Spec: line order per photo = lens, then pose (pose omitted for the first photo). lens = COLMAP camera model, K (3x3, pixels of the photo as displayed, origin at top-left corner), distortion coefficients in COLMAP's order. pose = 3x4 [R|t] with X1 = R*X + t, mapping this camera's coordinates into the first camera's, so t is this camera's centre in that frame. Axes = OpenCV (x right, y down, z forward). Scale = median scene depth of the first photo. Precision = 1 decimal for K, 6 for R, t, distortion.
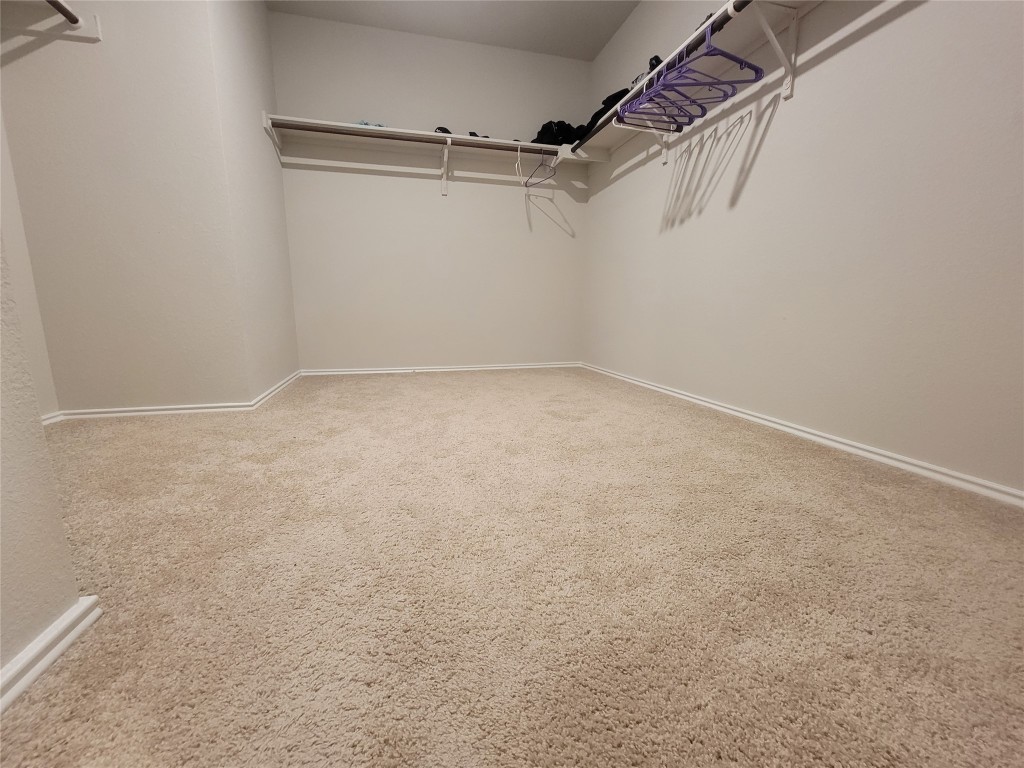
lens RADIAL K [[415.1, 0, 506.1], [0, 415.1, 388.0], [0, 0, 1]] dist [-0.002329, -0.000581]
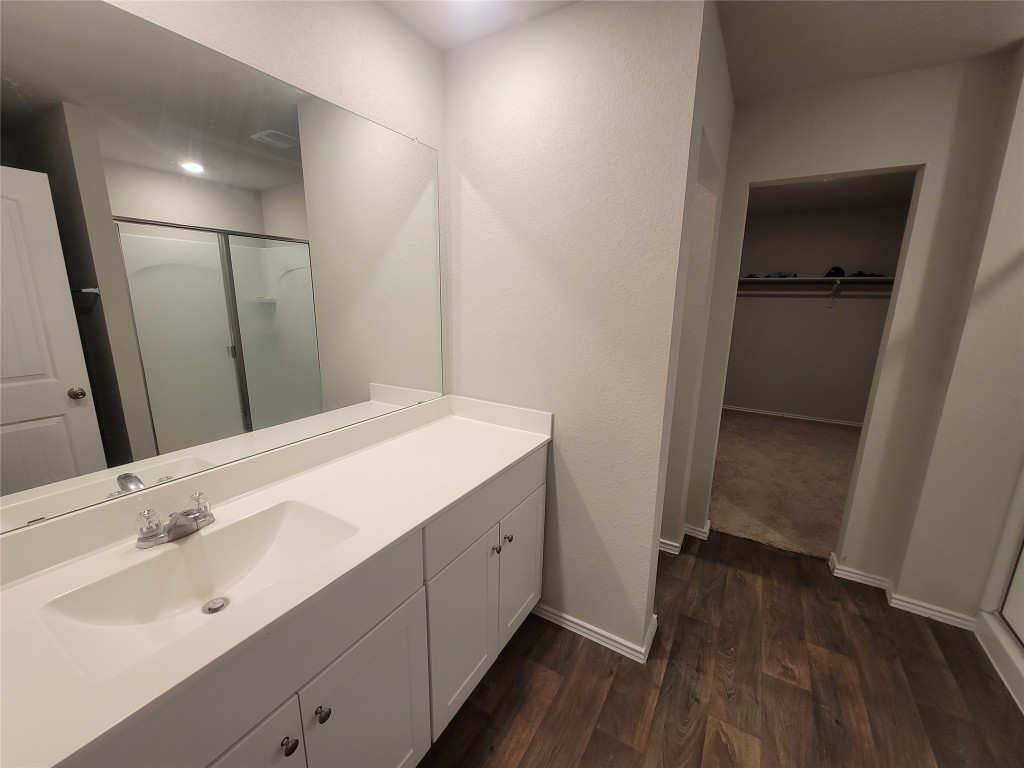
lens RADIAL K [[415.1, 0, 506.1], [0, 415.1, 388.0], [0, 0, 1]] dist [-0.002329, -0.000581]
pose [[0.695843, 0.160332, -0.700069, 0.218719], [-0.144400, 0.986090, 0.082308, -0.204944], [0.703527, 0.043816, 0.709316, -1.432892]]
